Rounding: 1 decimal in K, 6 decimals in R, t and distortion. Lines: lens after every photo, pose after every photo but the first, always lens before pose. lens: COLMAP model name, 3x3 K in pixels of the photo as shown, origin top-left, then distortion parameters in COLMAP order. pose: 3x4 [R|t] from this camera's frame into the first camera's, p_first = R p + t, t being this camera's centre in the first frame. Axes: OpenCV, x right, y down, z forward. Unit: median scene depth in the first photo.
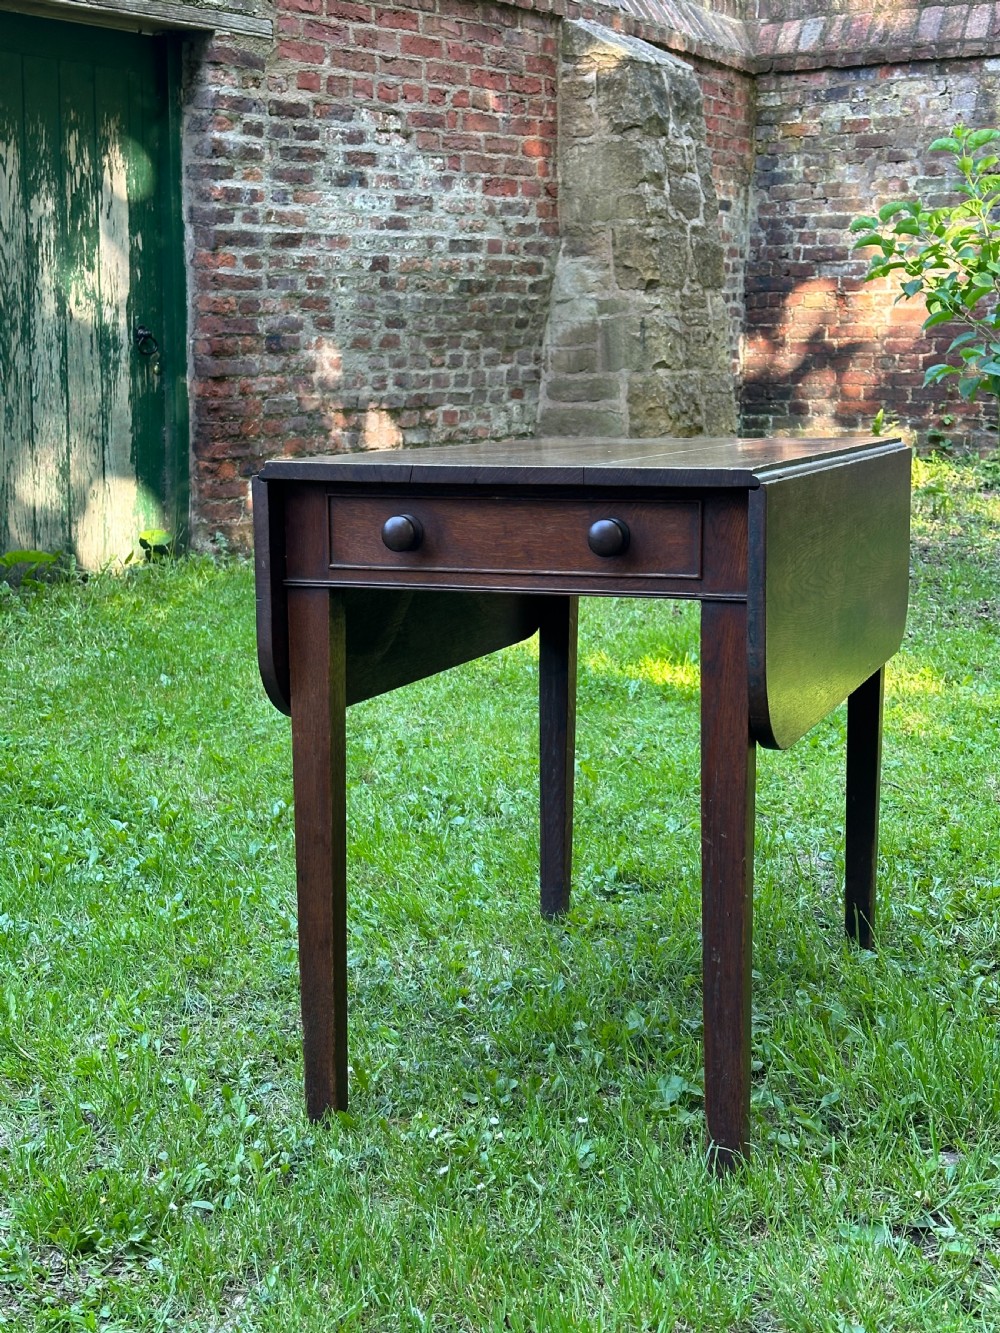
lens RADIAL K [[1802.6, 0, 500.0], [0, 1802.6, 666.5], [0, 0, 1]] dist [0.190767, -0.407311]
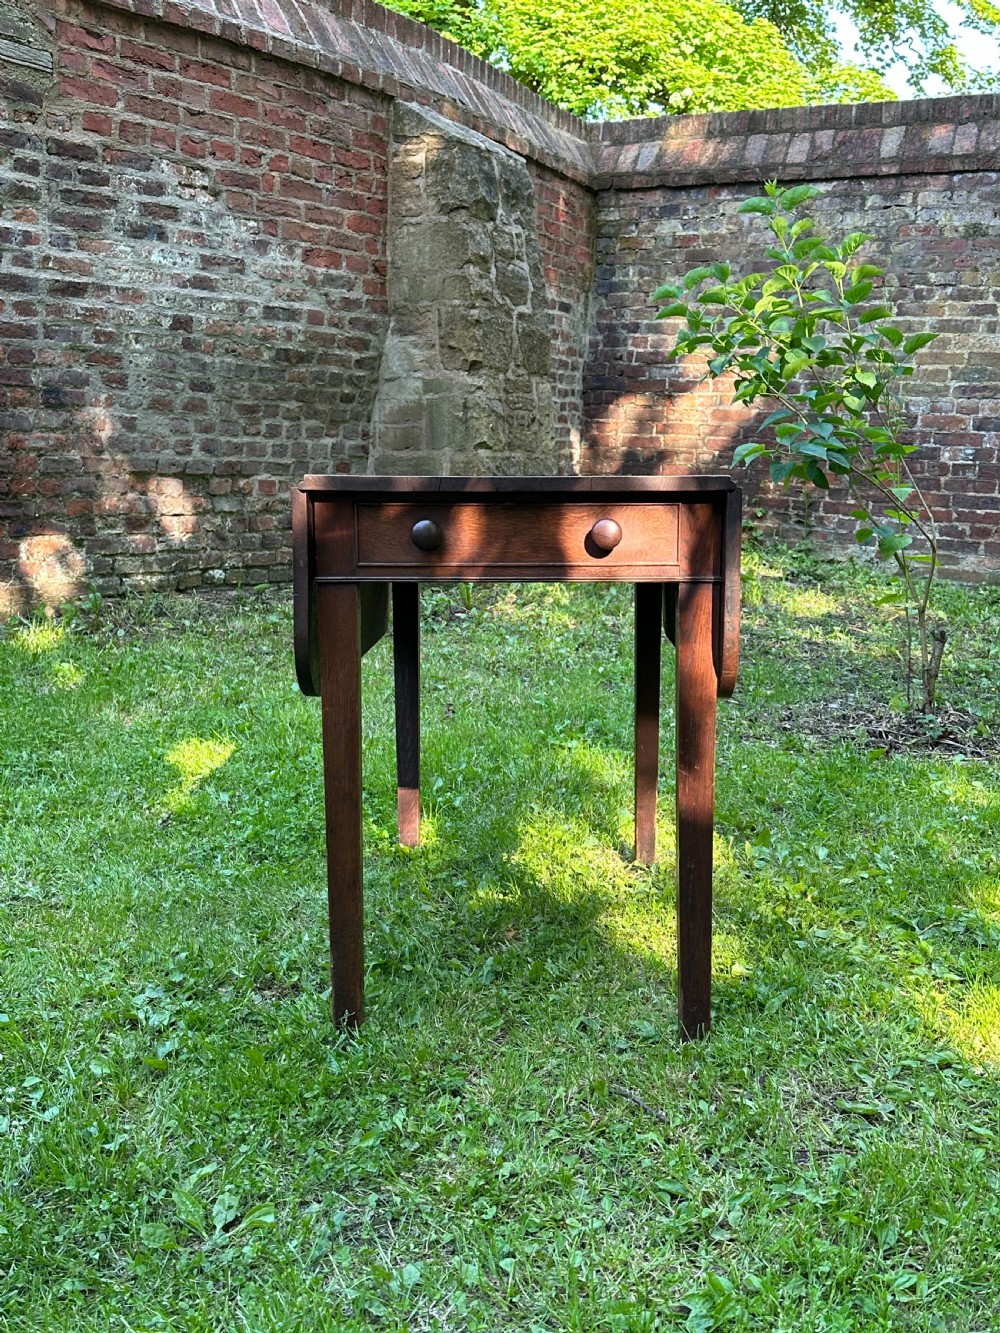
lens RADIAL K [[1327.0, 0, 500.0], [0, 1327.0, 666.5], [0, 0, 1]] dist [0.212326, -0.477177]
pose [[0.998284, 0.034363, 0.047426, 0.076762], [-0.033730, 0.999332, -0.014067, -0.036738], [-0.047878, 0.012443, 0.998776, 0.289228]]
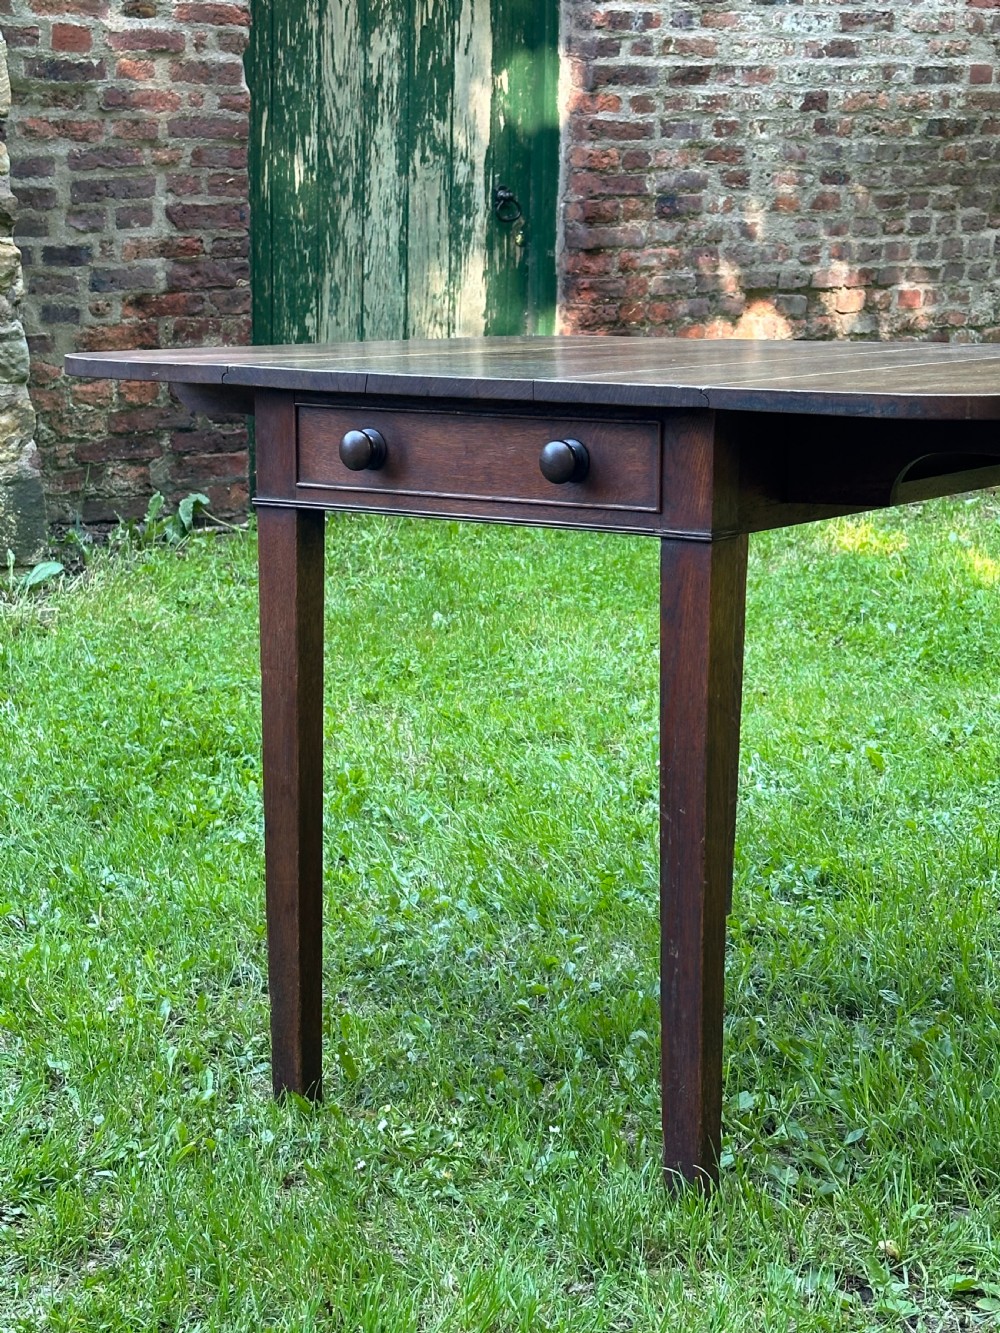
lens RADIAL K [[2383.2, 0, 500.0], [0, 2383.2, 666.5], [0, 0, 1]] dist [0.139999, -0.131760]
pose [[0.963484, 0.052254, -0.262617, 0.089742], [-0.047214, 0.998560, 0.025471, -0.000167], [0.263569, -0.012142, 0.964564, -0.031302]]
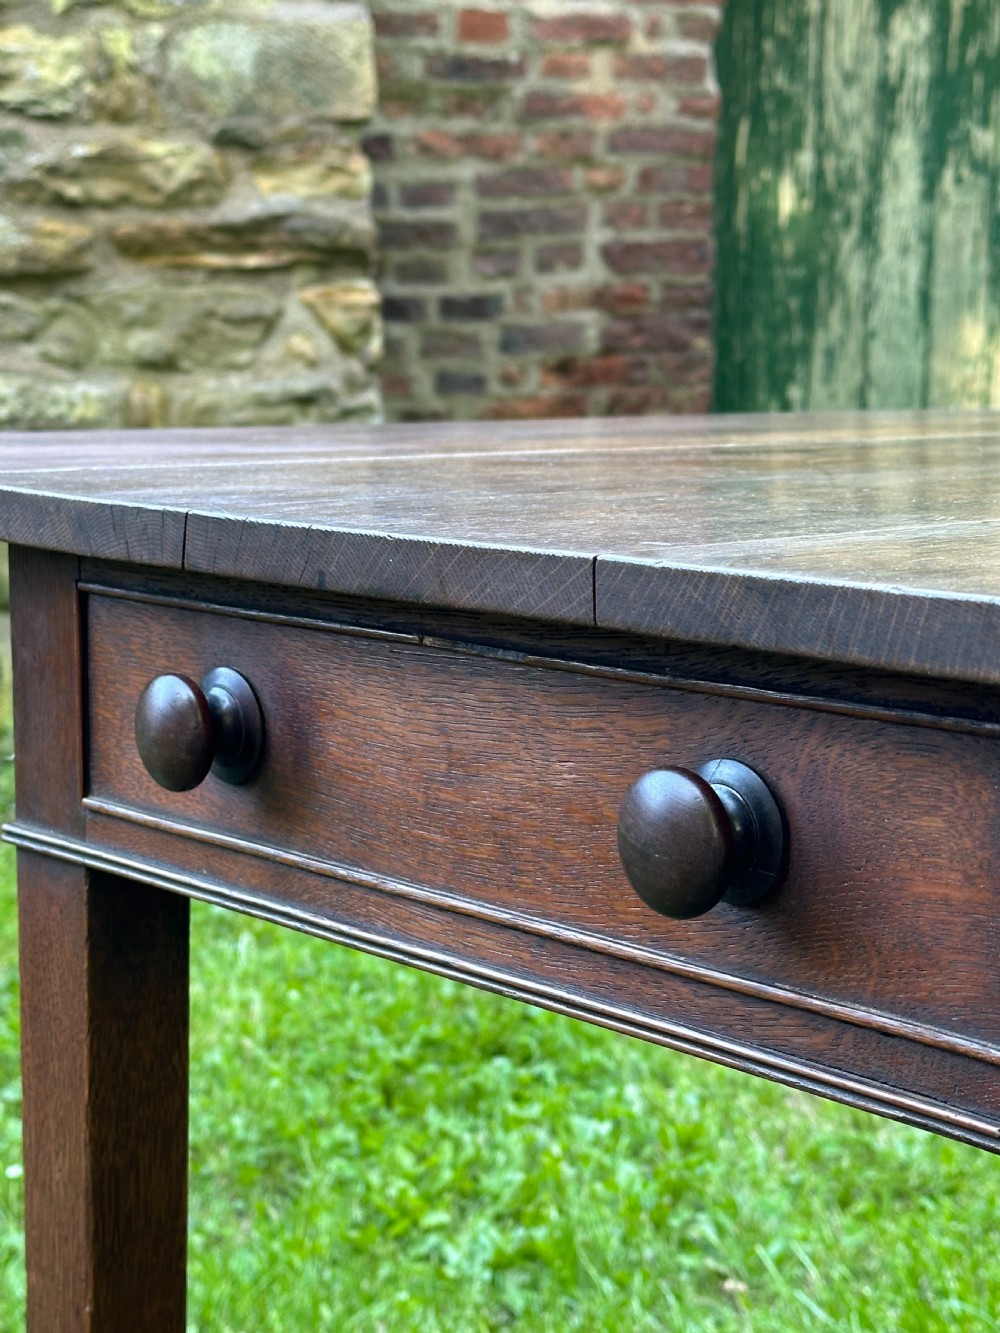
lens RADIAL K [[2435.3, 0, 500.0], [0, 2435.3, 666.5], [0, 0, 1]] dist [0.157587, -0.155614]
pose [[0.867882, 0.075355, -0.491022, 0.053370], [-0.082177, 0.996588, 0.007695, -0.025396], [0.489926, 0.033673, 0.871113, 0.183740]]
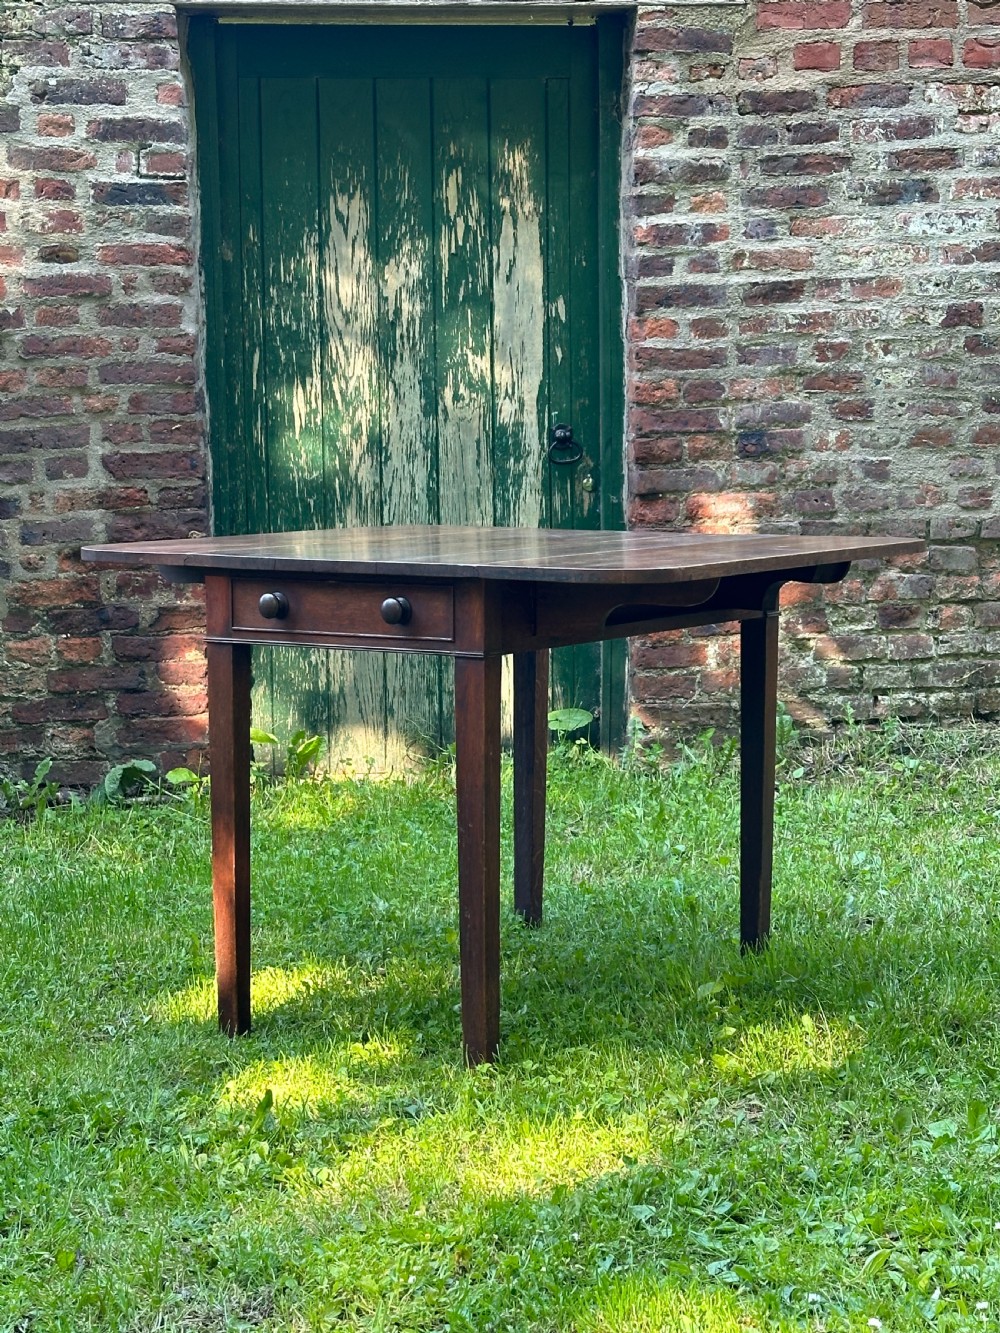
lens RADIAL K [[2383.2, 0, 500.0], [0, 2383.2, 666.5], [0, 0, 1]] dist [0.139999, -0.131760]
pose [[0.728692, 0.050113, -0.683005, 0.411370], [-0.100260, 0.994380, -0.034007, -0.055483], [0.677463, 0.093258, 0.729621, 0.294690]]
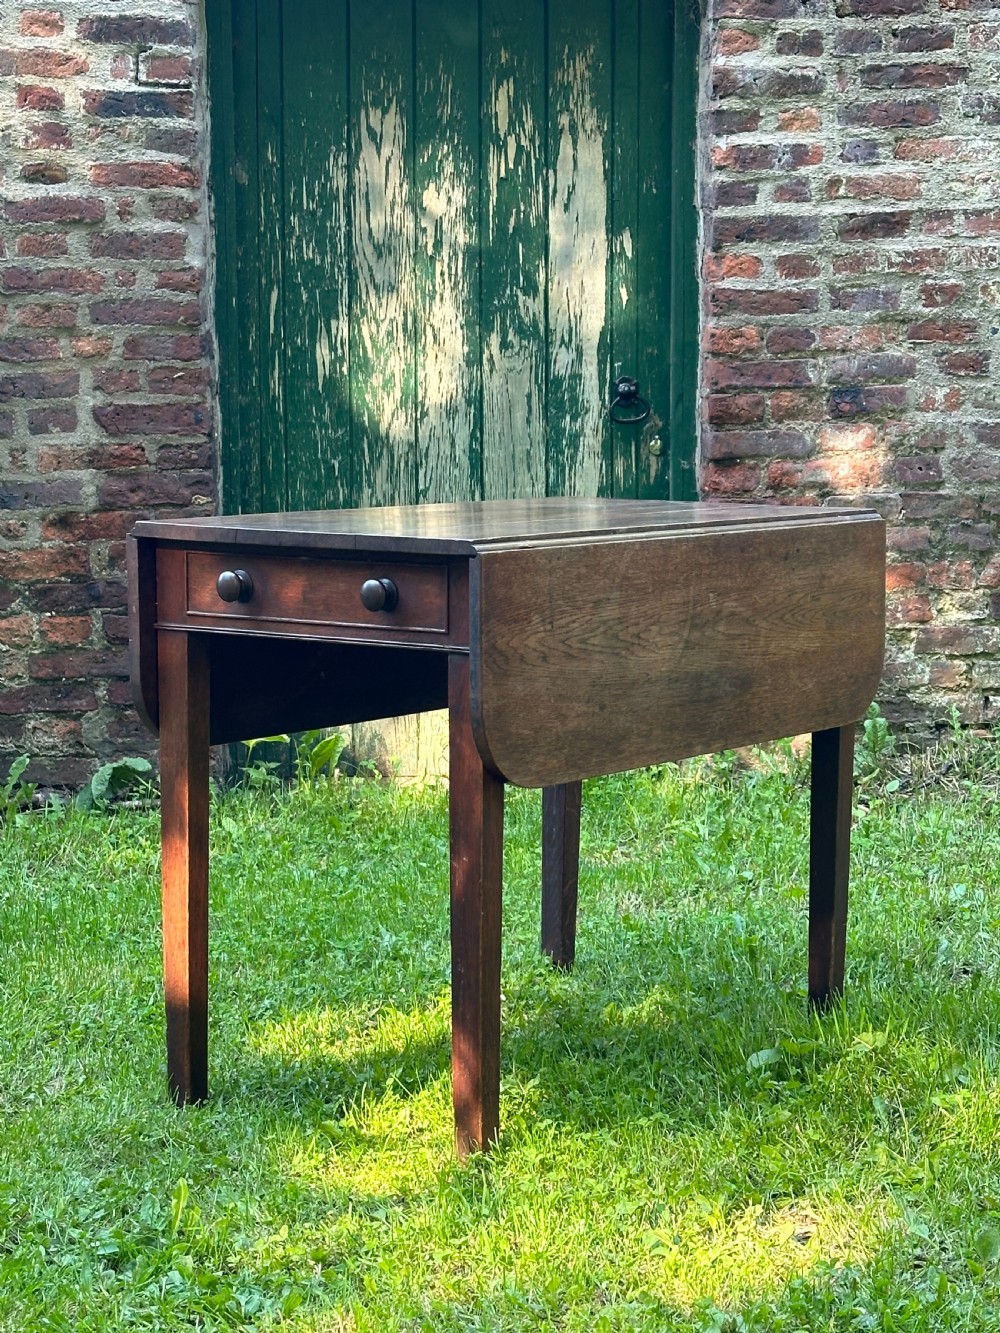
lens RADIAL K [[2546.4, 0, 514.2], [0, 2546.4, 668.3], [0, 0, 1]] dist [0.140661, -0.167504]
pose [[0.703429, 0.066940, -0.707607, 0.378483], [-0.115962, 0.993025, -0.021337, -0.062995], [0.701243, 0.097064, 0.706284, 0.354479]]
